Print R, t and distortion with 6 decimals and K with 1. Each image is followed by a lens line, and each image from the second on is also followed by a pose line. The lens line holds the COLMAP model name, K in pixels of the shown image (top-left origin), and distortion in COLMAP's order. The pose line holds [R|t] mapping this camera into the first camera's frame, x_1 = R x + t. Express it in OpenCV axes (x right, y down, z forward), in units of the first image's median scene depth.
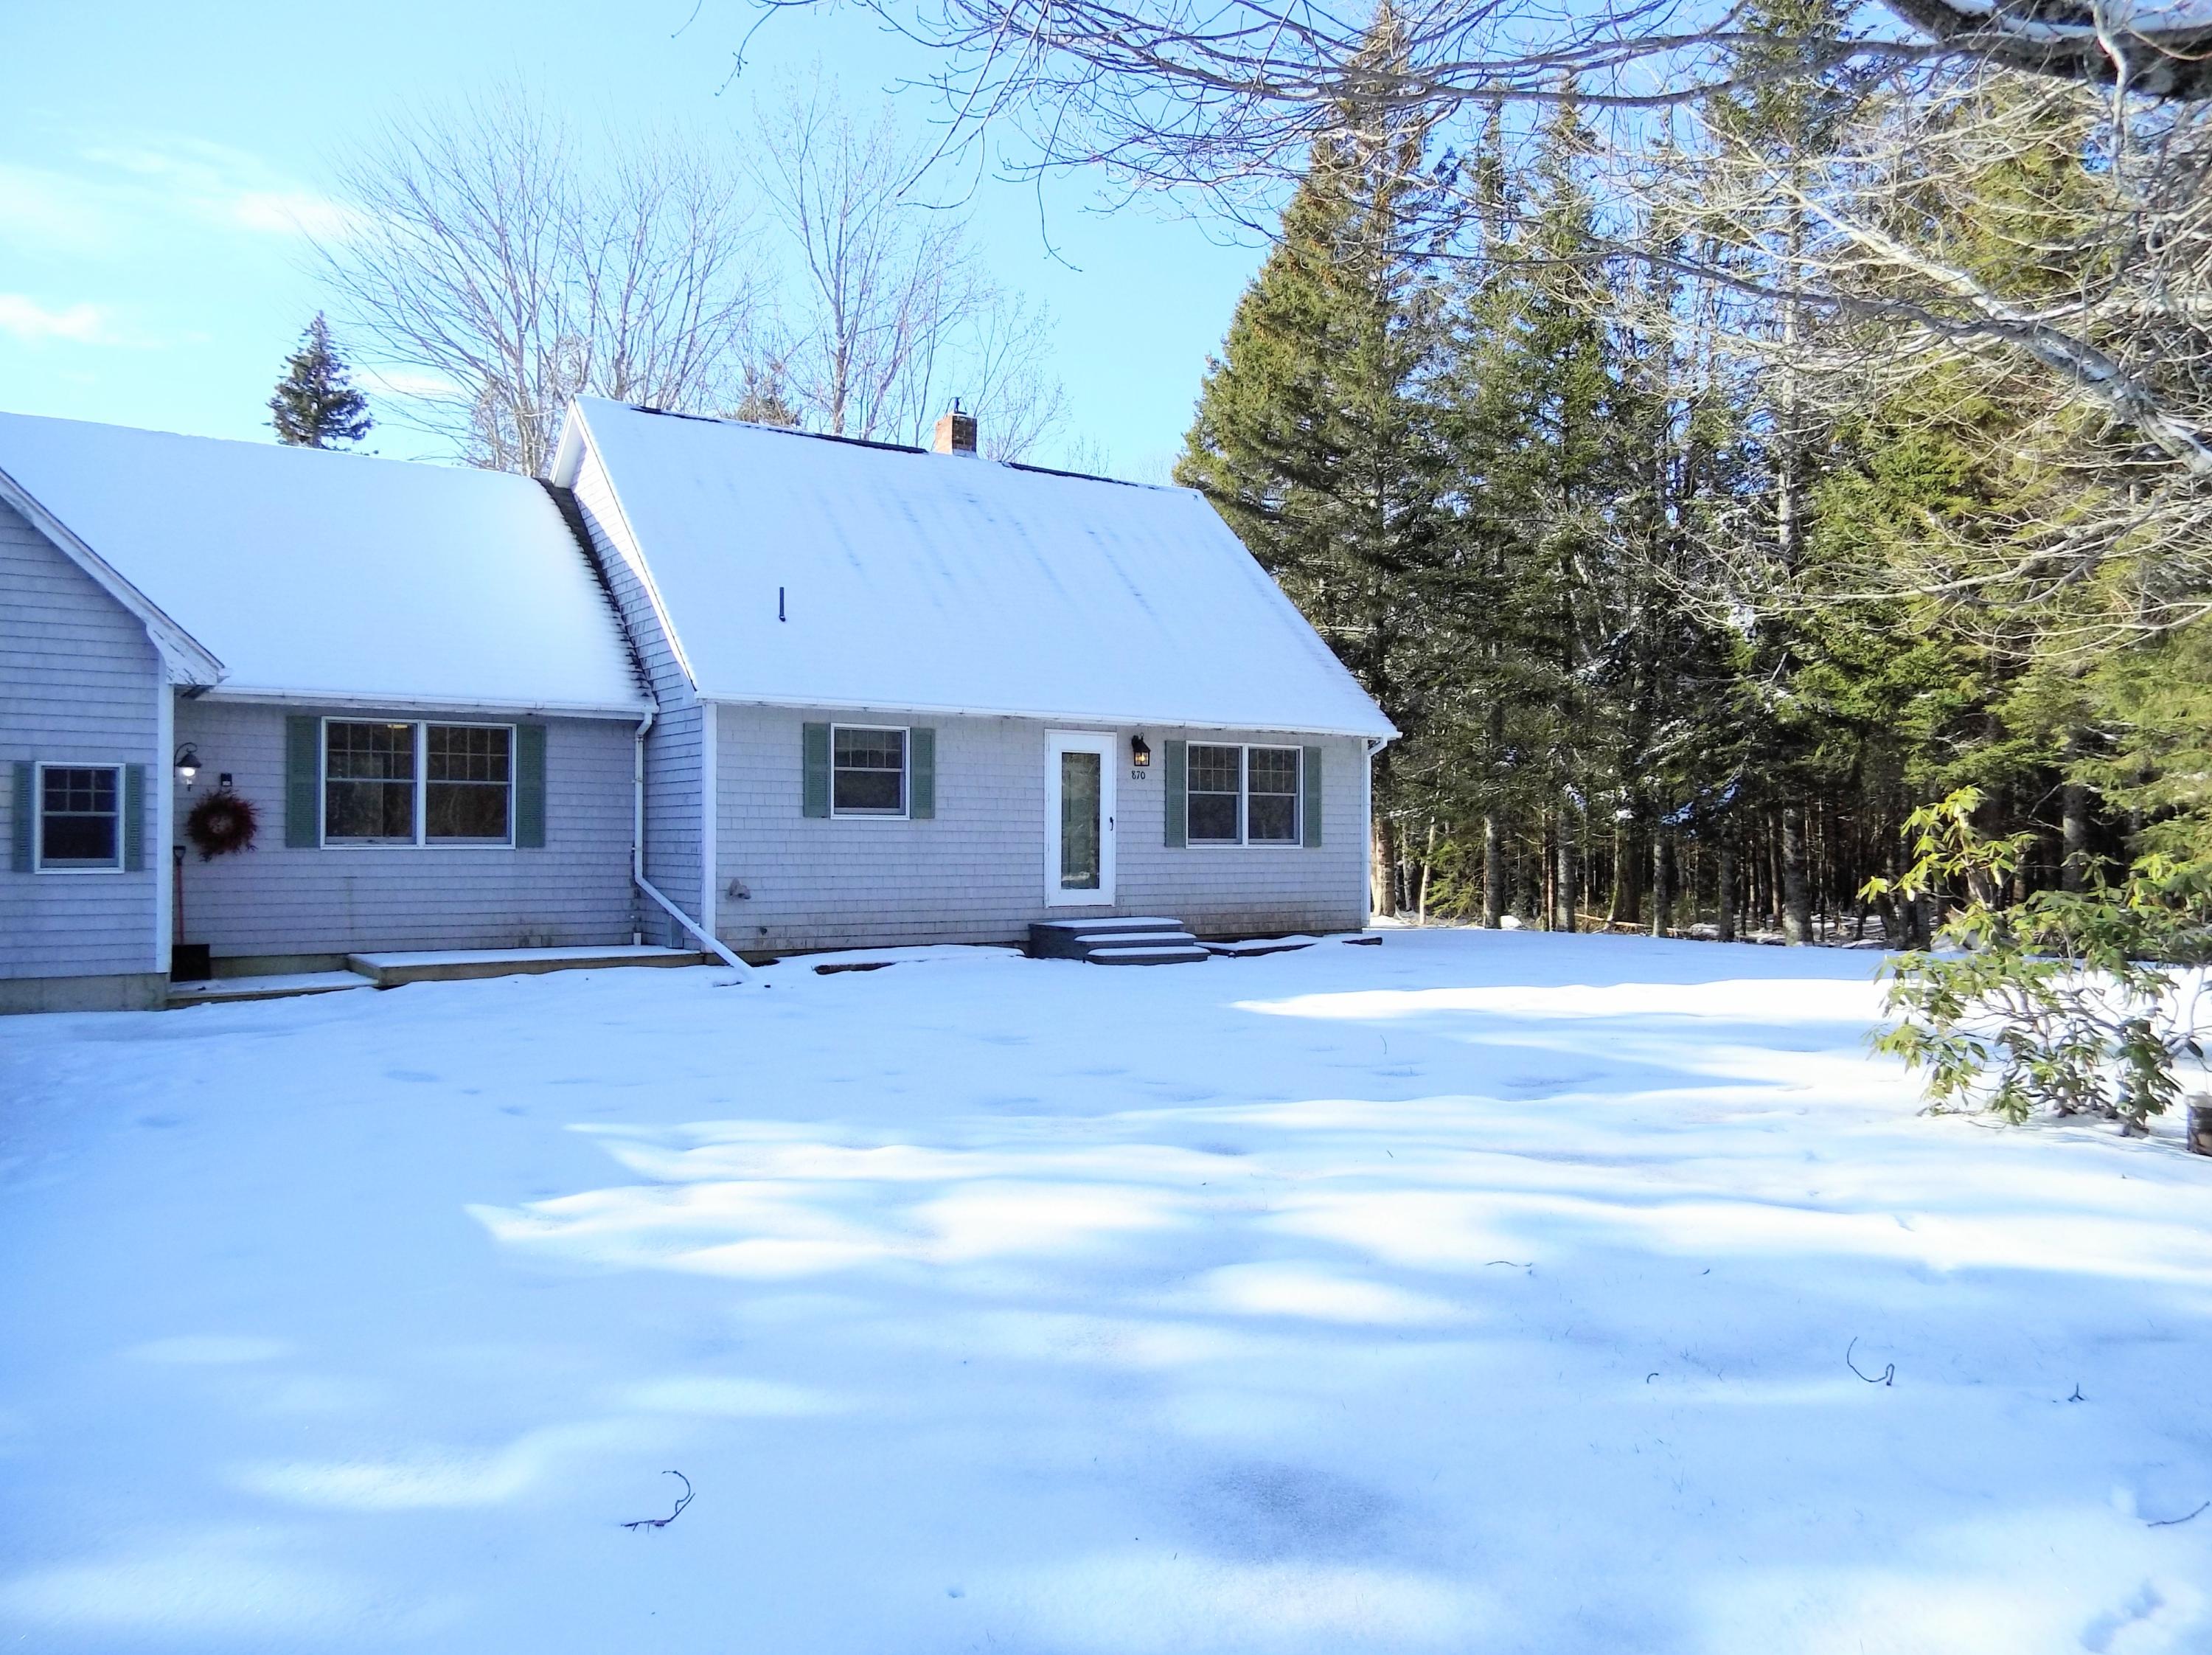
lens RADIAL K [[1645.0, 0, 1106.0], [0, 1645.0, 827.5], [0, 0, 1]] dist [-0.014314, -0.001532]
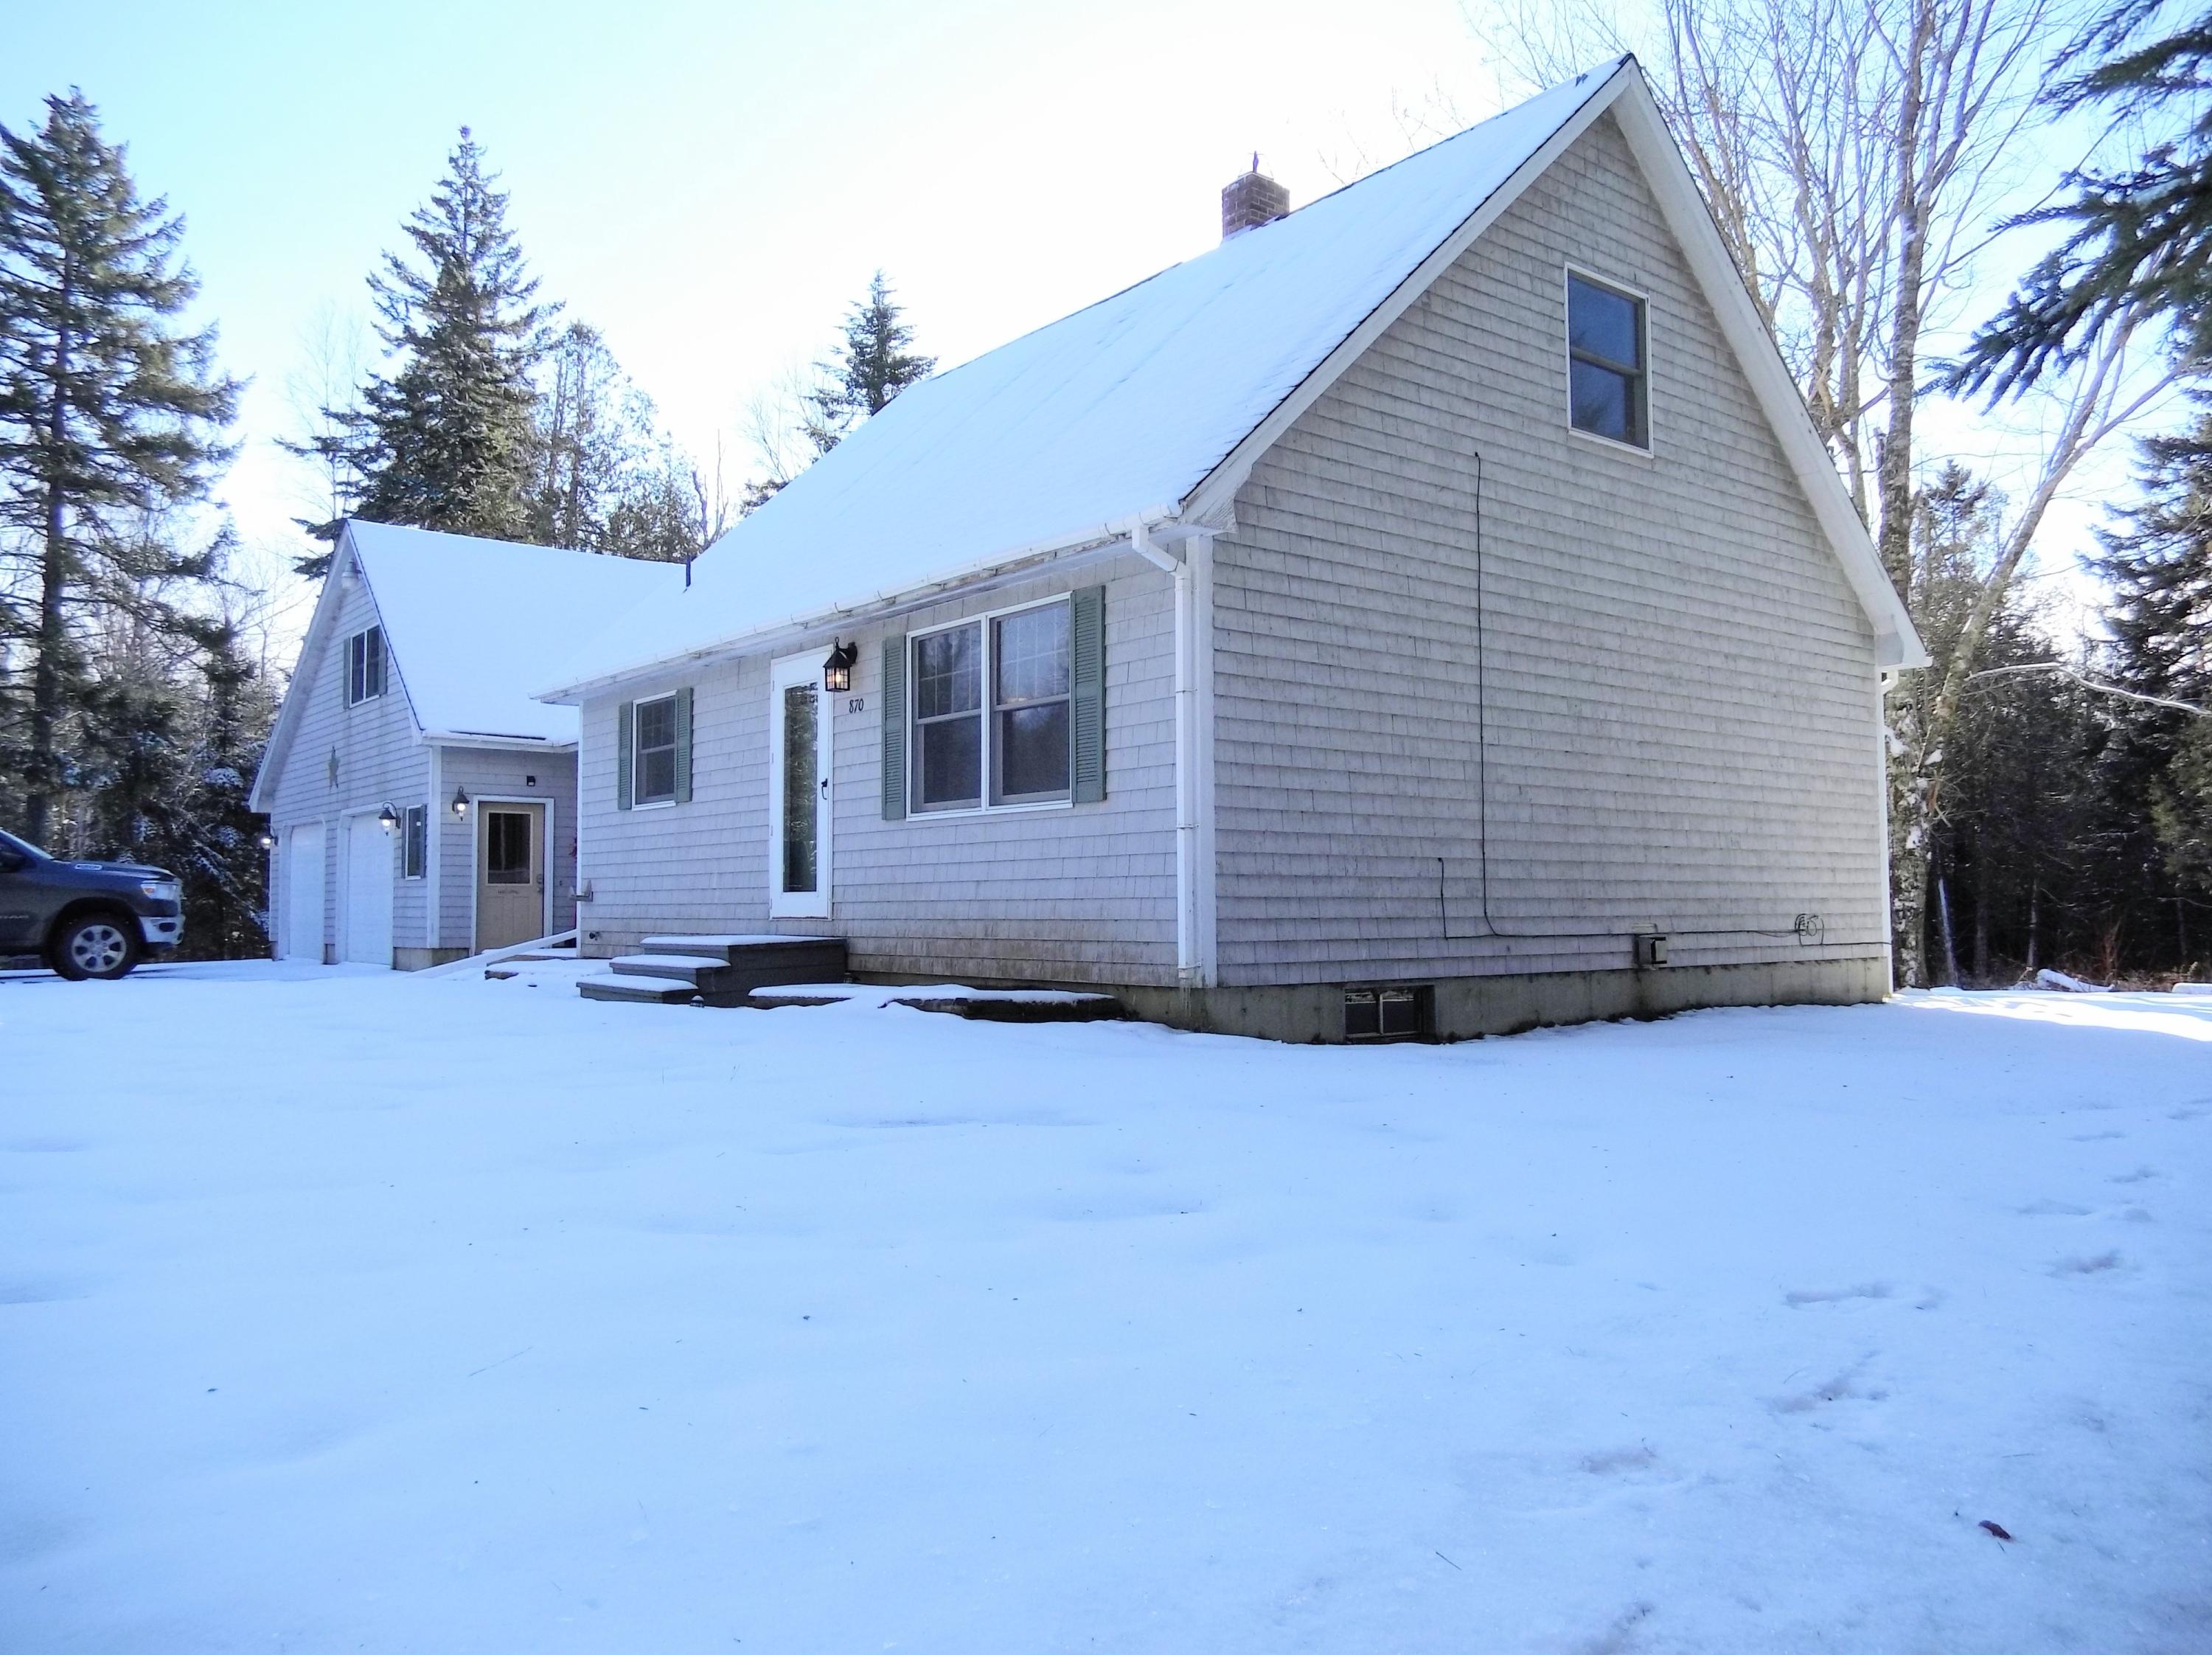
lens RADIAL K [[1645.0, 0, 1106.0], [0, 1645.0, 827.5], [0, 0, 1]] dist [-0.014314, -0.001532]
pose [[0.059662, -0.041597, -0.997352, 0.616660], [0.030402, 0.998744, -0.039837, 0.039545], [0.997756, -0.027945, 0.060852, 1.027042]]
